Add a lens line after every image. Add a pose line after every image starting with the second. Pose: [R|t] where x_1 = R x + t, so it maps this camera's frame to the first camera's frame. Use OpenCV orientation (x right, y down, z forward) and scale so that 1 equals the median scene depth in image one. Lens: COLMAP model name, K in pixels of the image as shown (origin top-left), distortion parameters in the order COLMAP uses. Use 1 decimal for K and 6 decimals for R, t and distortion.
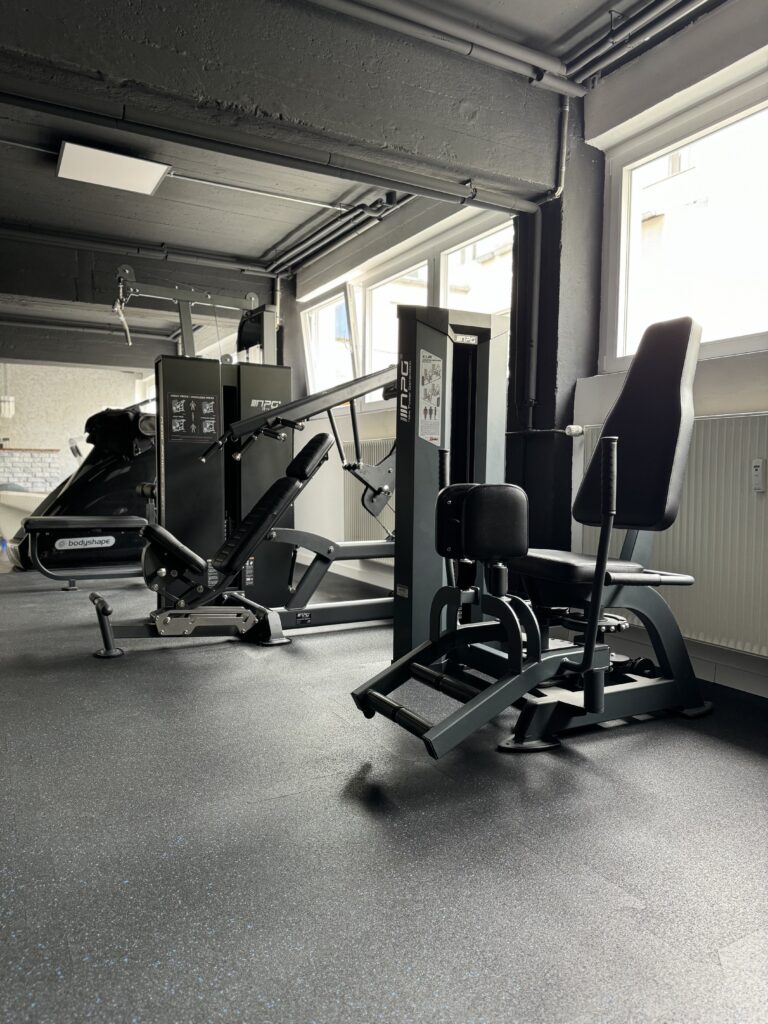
lens RADIAL K [[720.8, 0, 384.7], [0, 720.8, 515.3], [0, 0, 1]] dist [0.179987, -0.366018]
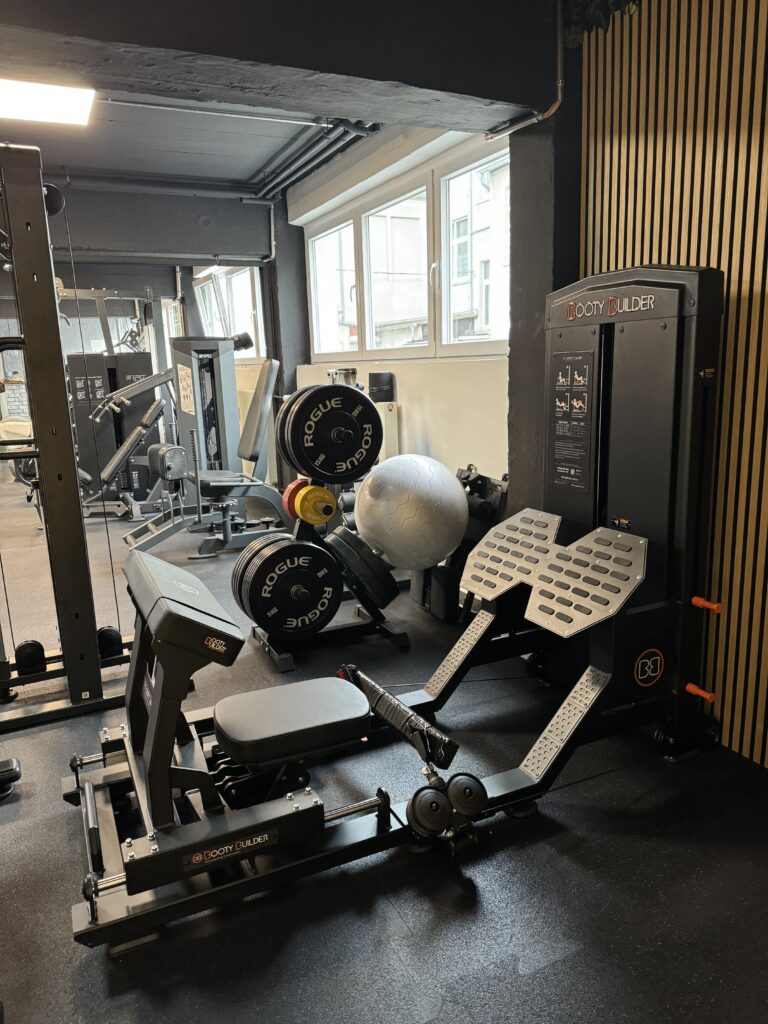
lens RADIAL K [[720.8, 0, 384.7], [0, 720.8, 515.3], [0, 0, 1]] dist [0.179987, -0.366018]
pose [[0.996658, -0.020826, -0.078993, 0.594636], [0.032408, 0.988410, 0.148311, -0.085819], [0.074989, -0.150375, 0.985781, -0.724720]]
